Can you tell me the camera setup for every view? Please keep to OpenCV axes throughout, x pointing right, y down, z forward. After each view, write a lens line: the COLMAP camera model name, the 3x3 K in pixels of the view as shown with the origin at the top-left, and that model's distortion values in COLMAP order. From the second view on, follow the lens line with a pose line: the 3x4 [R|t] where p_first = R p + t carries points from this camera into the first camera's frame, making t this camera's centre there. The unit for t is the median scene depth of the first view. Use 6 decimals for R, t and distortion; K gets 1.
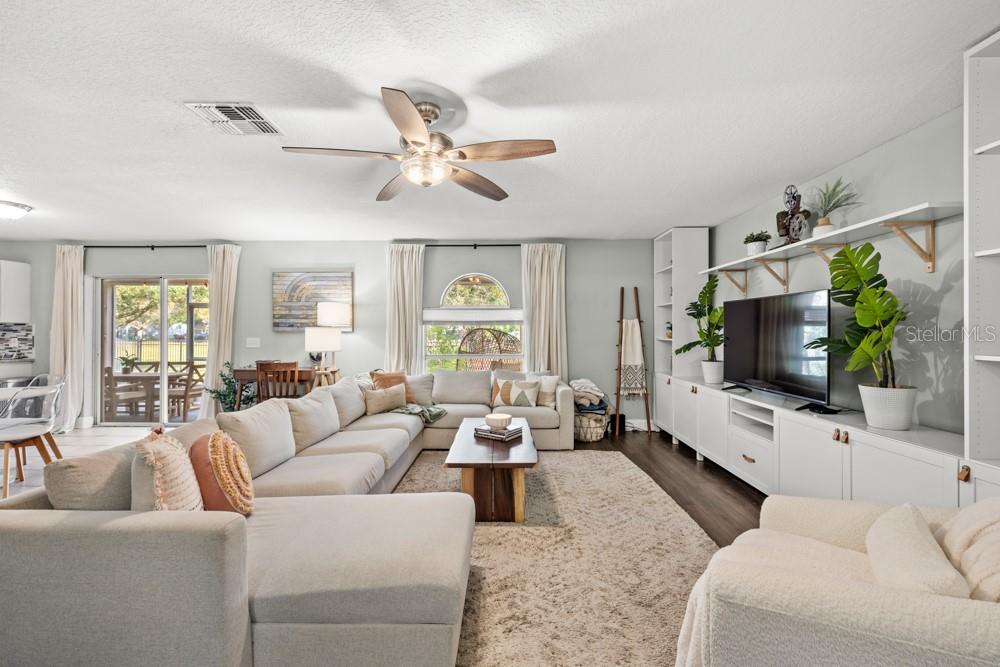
lens RADIAL K [[427.3, 0, 495.9], [0, 427.3, 330.0], [0, 0, 1]] dist [0.002498, -0.000271]
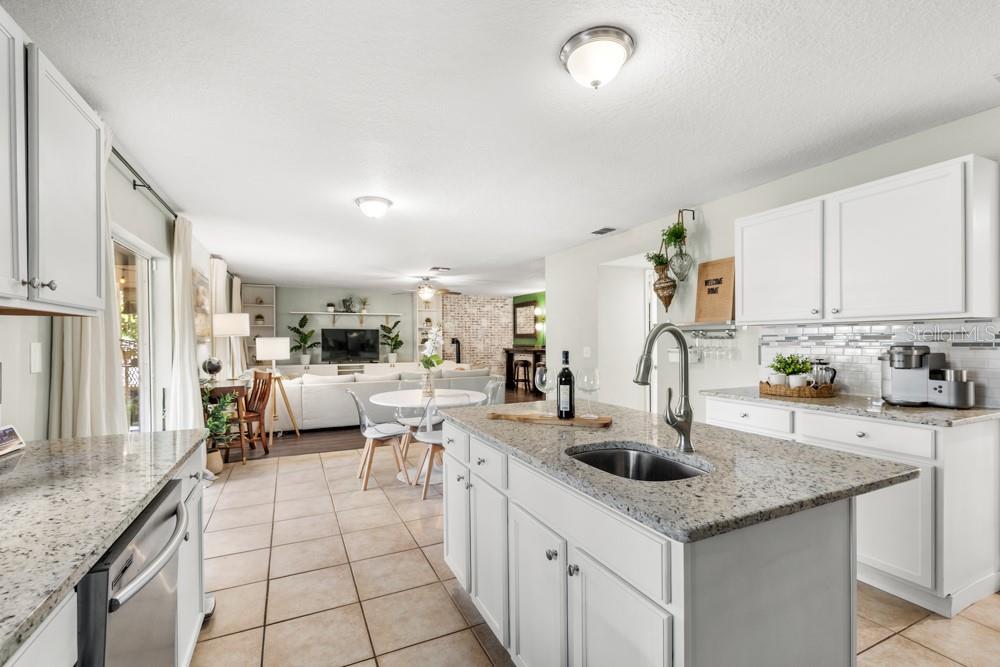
lens RADIAL K [[438.3, 0, 495.5], [0, 438.3, 344.6], [0, 0, 1]] dist [0.002577, 0.000055]
pose [[-0.438893, -0.008839, 0.898496, -1.537964], [0.002301, 0.999937, 0.010961, -0.000651], [-0.898536, 0.006878, -0.438845, 0.870720]]
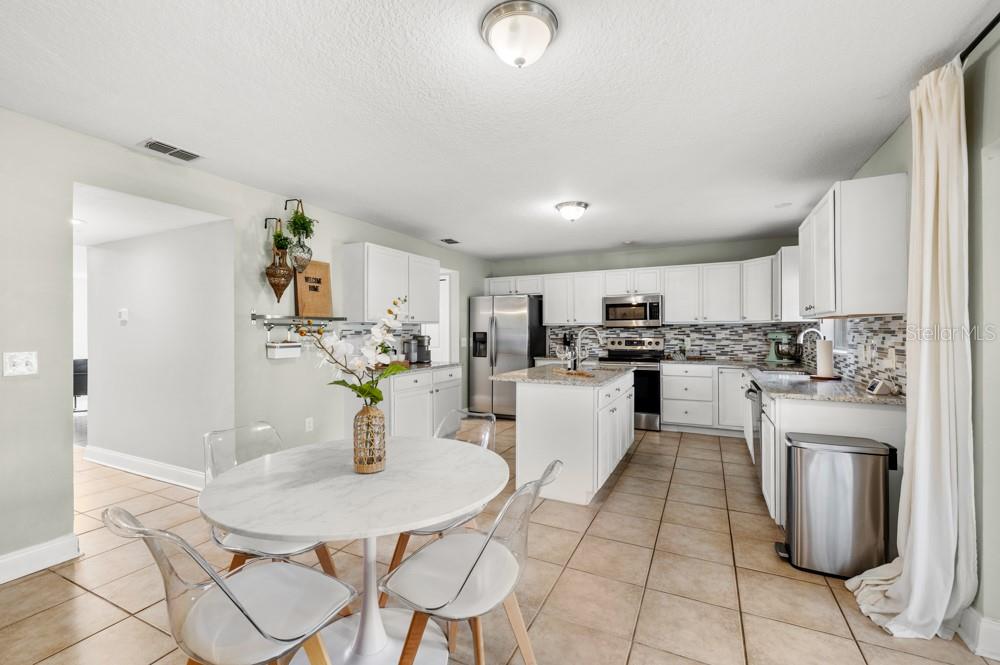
lens RADIAL K [[427.3, 0, 495.9], [0, 427.3, 329.0], [0, 0, 1]] dist [0.002498, -0.000271]
pose [[-0.431627, -0.005660, -0.902035, -0.563079], [0.005627, 0.999944, -0.008967, 0.000554], [0.902035, -0.008946, -0.431571, 0.854504]]
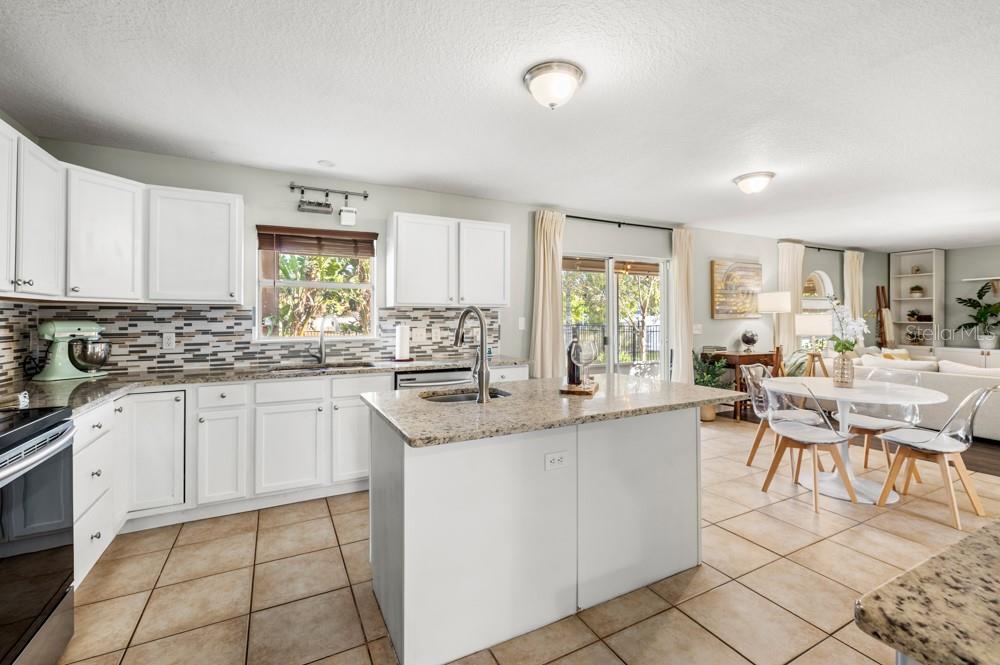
lens RADIAL K [[431.0, 0, 497.2], [0, 431.0, 314.8], [0, 0, 1]] dist [0.000096, -0.000008]
pose [[0.881885, -0.000044, 0.471465, -1.505281], [-0.001009, 0.999998, 0.001979, -0.005775], [-0.471464, -0.002221, 0.881883, 0.338372]]
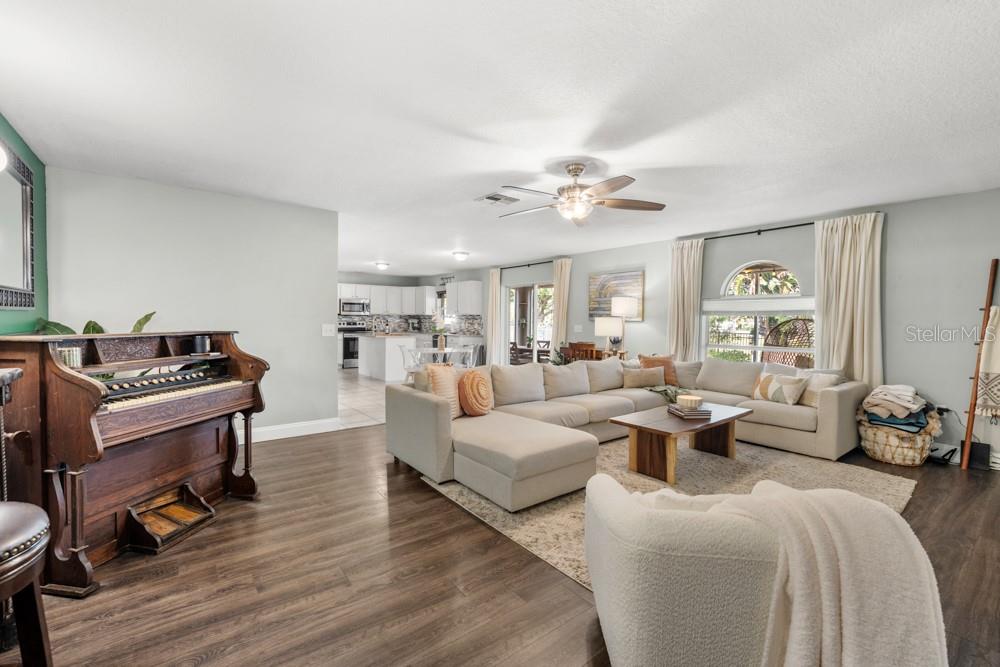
lens RADIAL K [[427.3, 0, 495.9], [0, 427.3, 330.0], [0, 0, 1]] dist [0.002498, -0.000271]
pose [[0.620980, 0.024437, -0.783445, 0.344889], [-0.007081, 0.999648, 0.025568, 0.001037], [0.783794, -0.010330, 0.620935, -0.050537]]
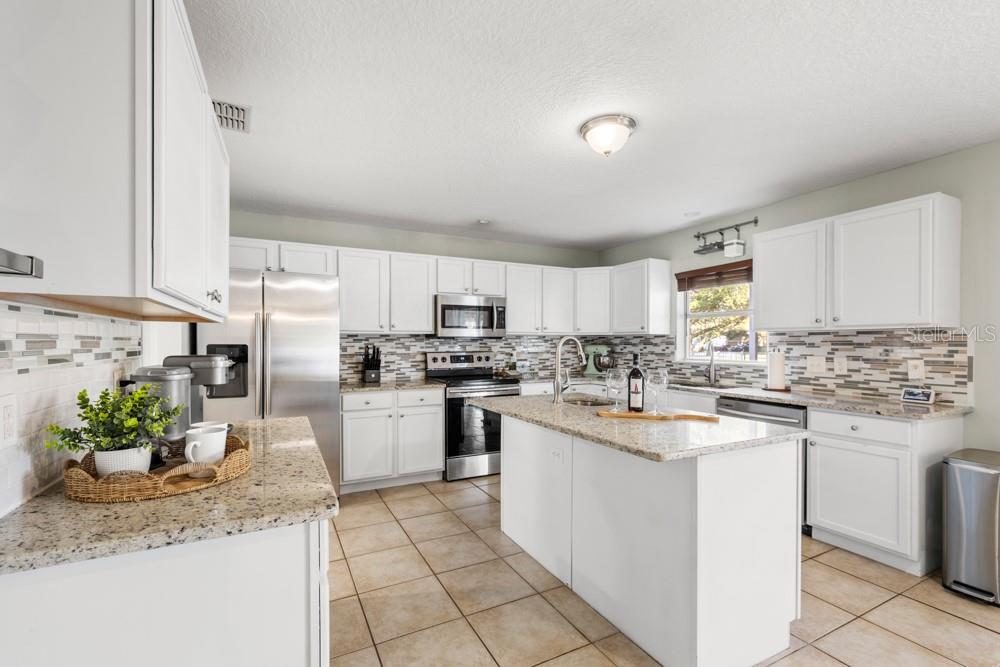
lens RADIAL K [[432.6, 0, 496.6], [0, 432.6, 343.4], [0, 0, 1]] dist [0.000831, 0.000140]
pose [[0.469198, -0.000235, -0.883093, -0.948235], [0.003863, 0.999991, 0.001787, -0.002730], [0.883085, -0.004249, 0.469195, 0.356159]]
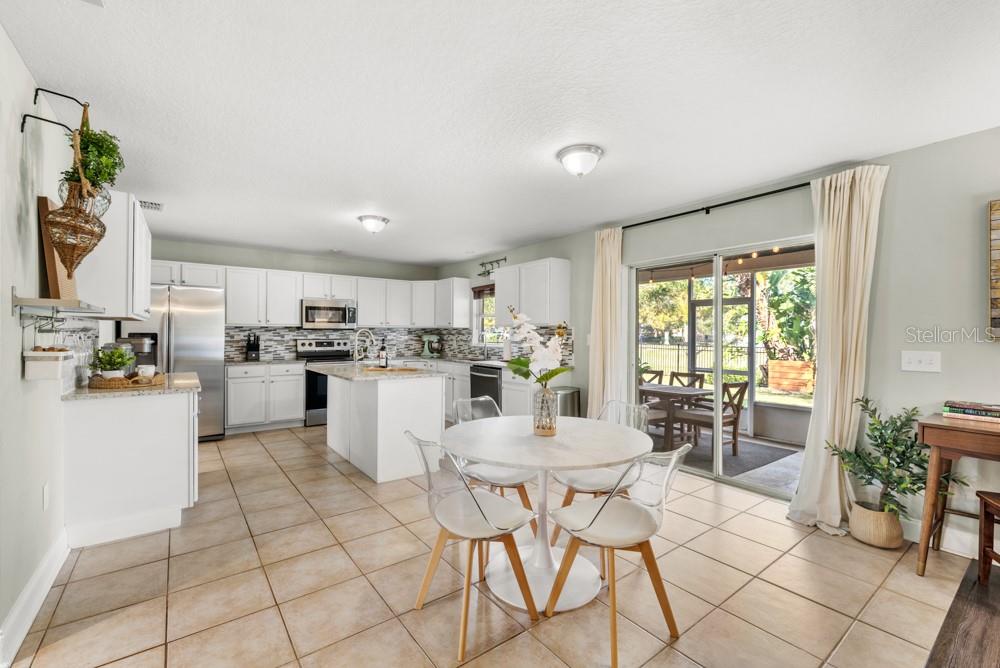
lens RADIAL K [[423.6, 0, 500.0], [0, 423.6, 334.0], [0, 0, 1]] dist [-0.003650, -0.000032]
pose [[0.617789, 0.001174, -0.786343, -0.500795], [-0.000016, 0.999999, 0.001480, -0.000782], [0.786344, -0.000902, 0.617788, 0.350815]]
